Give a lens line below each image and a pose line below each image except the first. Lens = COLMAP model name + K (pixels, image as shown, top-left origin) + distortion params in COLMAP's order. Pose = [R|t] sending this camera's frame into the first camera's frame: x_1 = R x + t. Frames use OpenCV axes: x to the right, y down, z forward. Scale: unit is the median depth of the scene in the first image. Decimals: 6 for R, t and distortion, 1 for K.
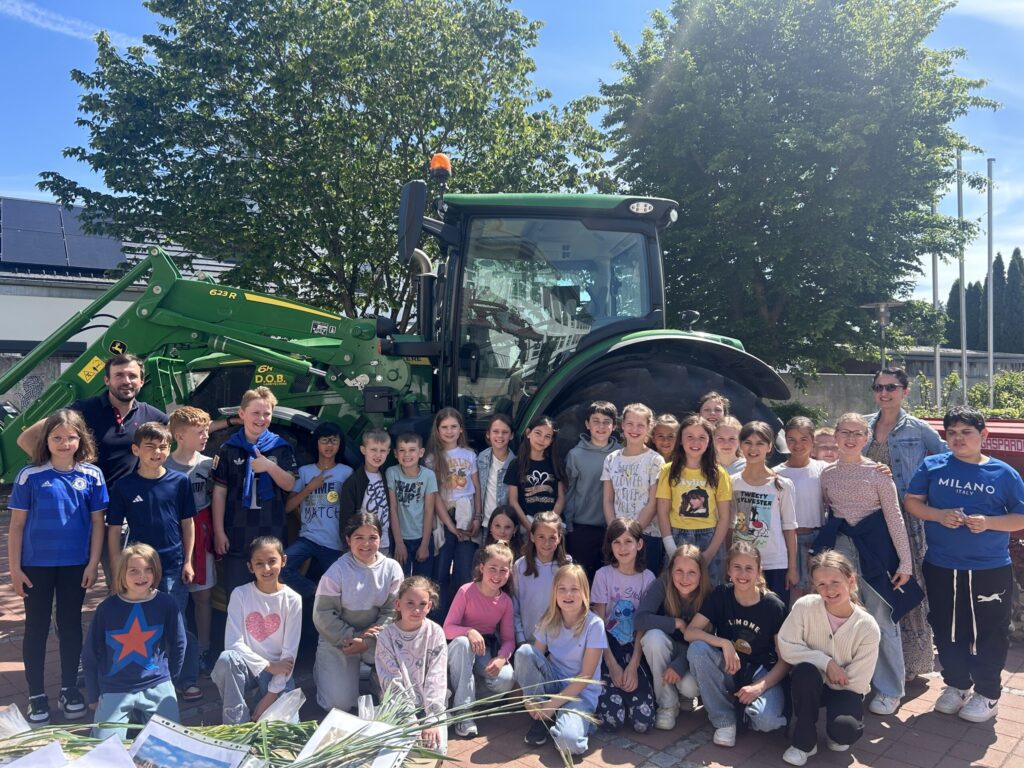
lens RADIAL K [[775.4, 0, 518.6], [0, 775.4, 383.5], [0, 0, 1]] dist [0.024597, 0.003609]
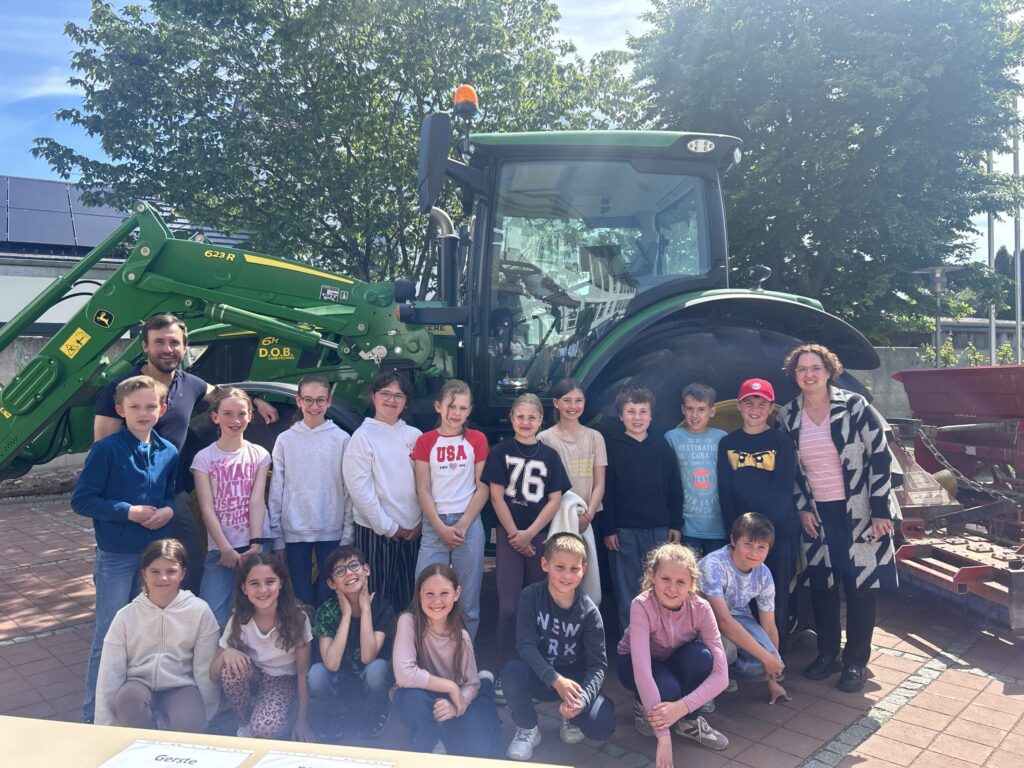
lens RADIAL K [[775.4, 0, 507.0], [0, 775.4, 389.8], [0, 0, 1]] dist [0.024597, 0.003609]
pose [[0.999356, -0.009758, -0.034534, -0.020866], [0.010924, 0.999372, 0.033720, 0.007633], [0.034183, -0.034076, 0.998835, 0.098225]]
